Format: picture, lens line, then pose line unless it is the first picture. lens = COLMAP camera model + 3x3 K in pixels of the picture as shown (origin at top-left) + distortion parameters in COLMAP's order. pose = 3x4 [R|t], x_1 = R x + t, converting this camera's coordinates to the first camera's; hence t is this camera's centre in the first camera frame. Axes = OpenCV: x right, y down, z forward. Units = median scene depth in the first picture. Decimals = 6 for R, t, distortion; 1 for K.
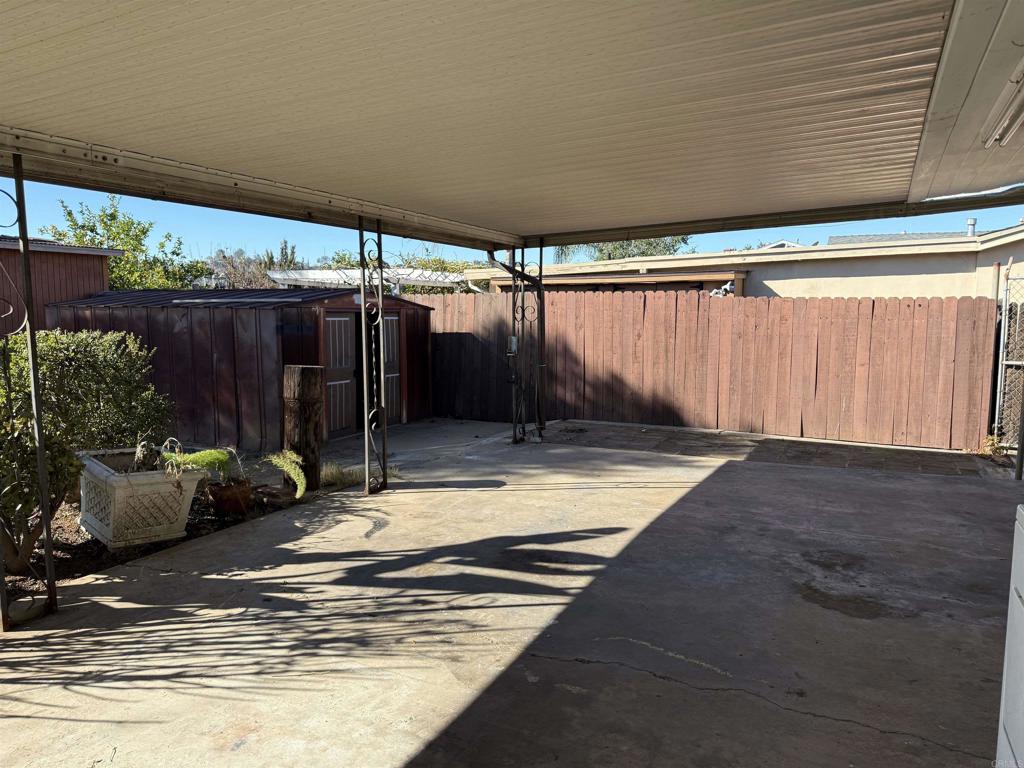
lens RADIAL K [[719.2, 0, 512.0], [0, 719.2, 384.0], [0, 0, 1]] dist [-0.001526, -0.001700]
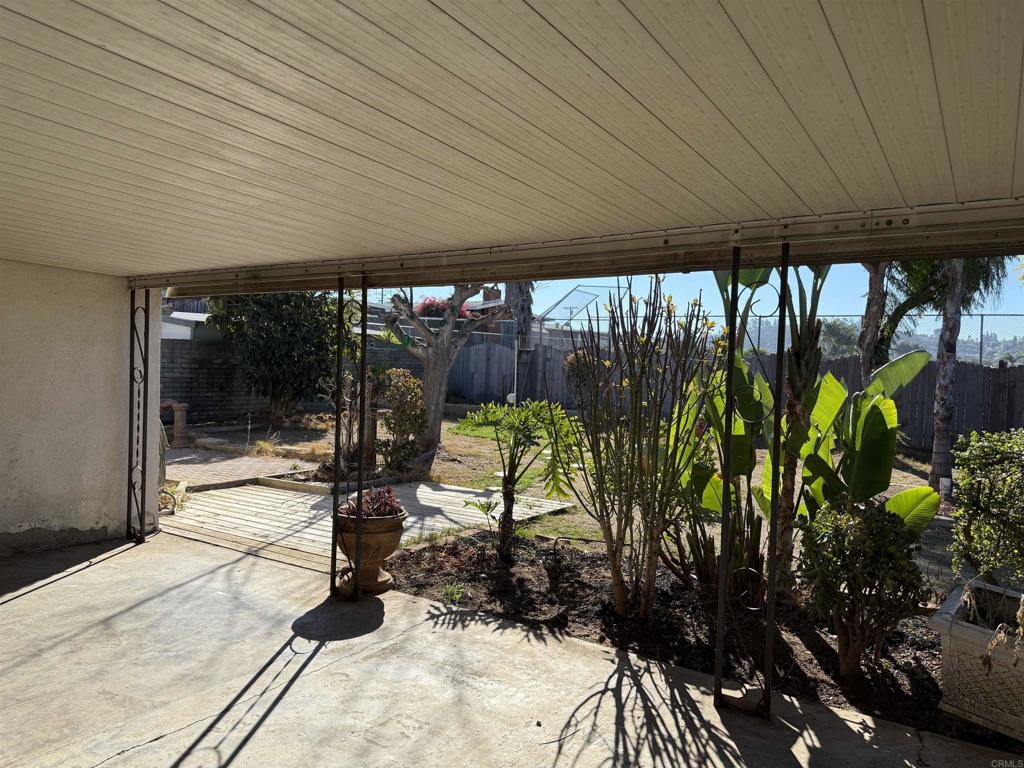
lens RADIAL K [[719.2, 0, 512.0], [0, 719.2, 384.0], [0, 0, 1]] dist [-0.001526, -0.001700]
pose [[-0.112525, 0.007699, -0.993619, 0.349686], [-0.139843, 0.989895, 0.023507, -0.095990], [0.983759, 0.141596, -0.110311, 0.762392]]
